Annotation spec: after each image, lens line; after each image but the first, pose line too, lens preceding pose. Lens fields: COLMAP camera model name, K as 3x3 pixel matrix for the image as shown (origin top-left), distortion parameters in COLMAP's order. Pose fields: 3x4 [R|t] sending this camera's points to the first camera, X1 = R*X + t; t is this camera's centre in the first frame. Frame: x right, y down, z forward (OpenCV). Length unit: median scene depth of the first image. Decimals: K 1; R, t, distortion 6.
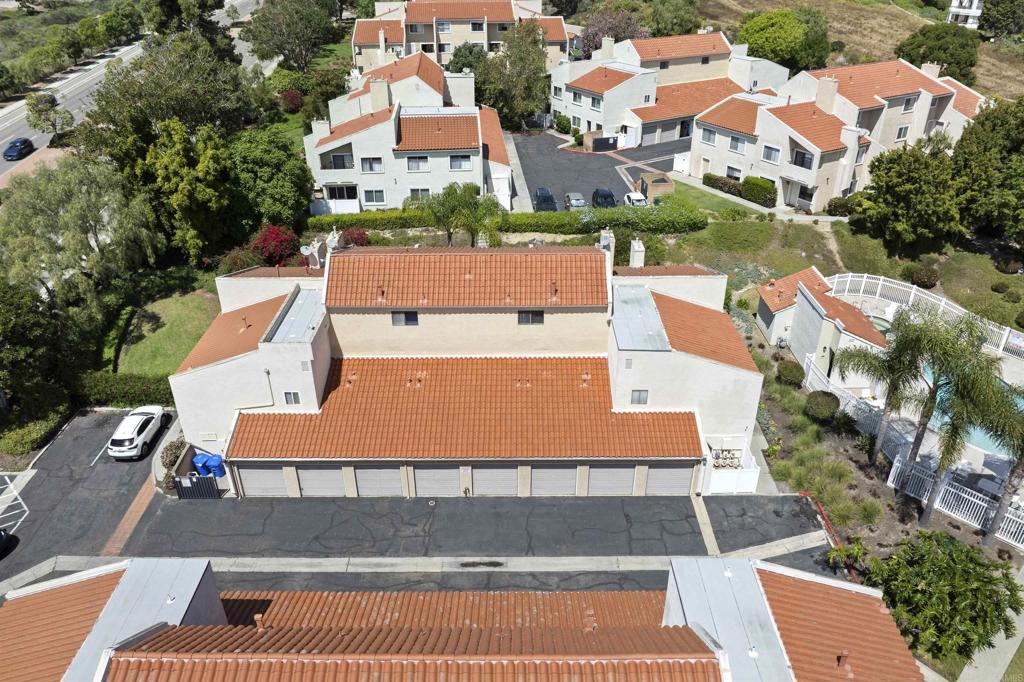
lens RADIAL K [[709.8, 0, 512.0], [0, 709.8, 341.0], [0, 0, 1]] dist [-0.036050, -0.000793]
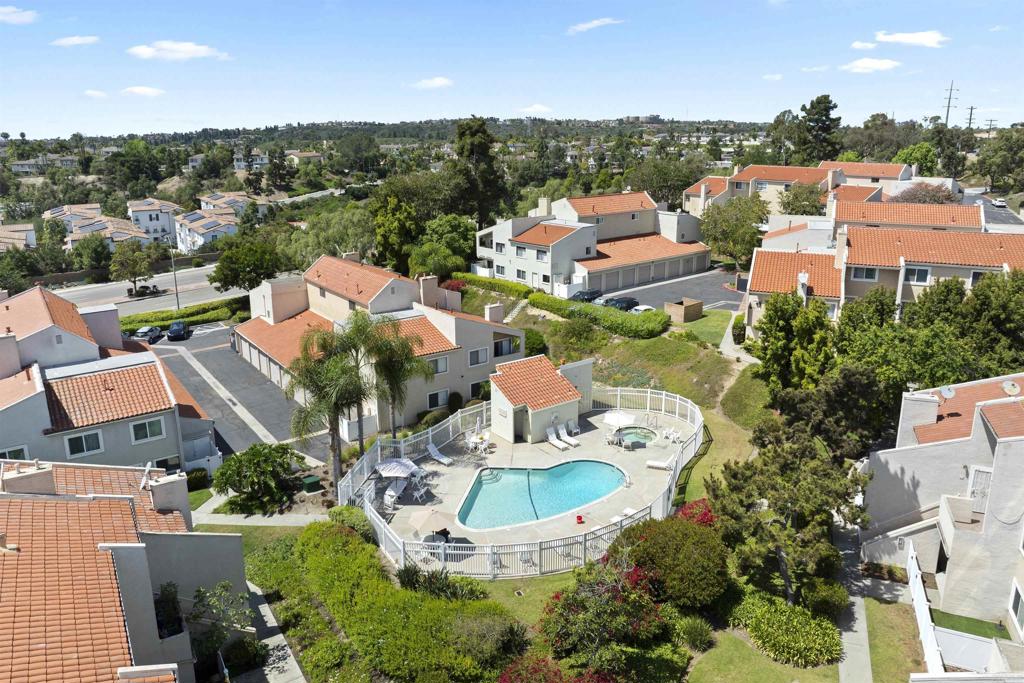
lens RADIAL K [[714.4, 0, 518.0], [0, 714.4, 318.4], [0, 0, 1]] dist [-0.040872, 0.005134]
pose [[0.597130, 0.204505, -0.775638, 1.544853], [-0.402547, 0.912777, -0.069241, -0.046806], [0.693824, 0.353577, 0.627369, 0.241425]]
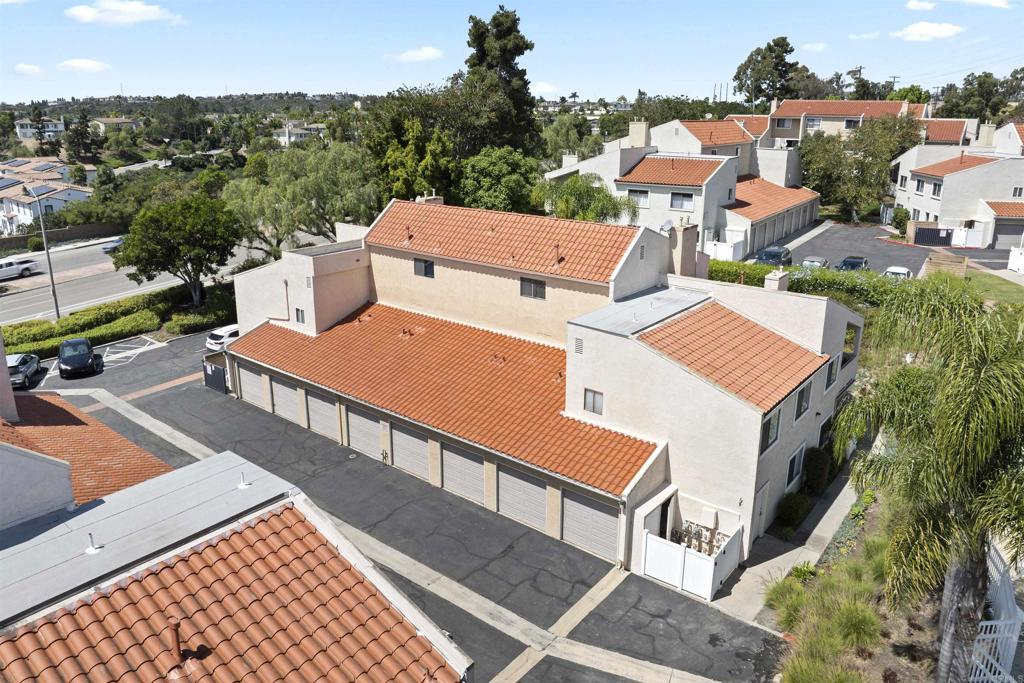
lens RADIAL K [[714.4, 0, 518.0], [0, 714.4, 318.4], [0, 0, 1]] dist [-0.040872, 0.005134]
pose [[0.783870, 0.180110, -0.594230, 0.513191], [-0.318887, 0.937931, -0.136371, 0.118155], [0.532785, 0.296389, 0.792650, 0.345116]]
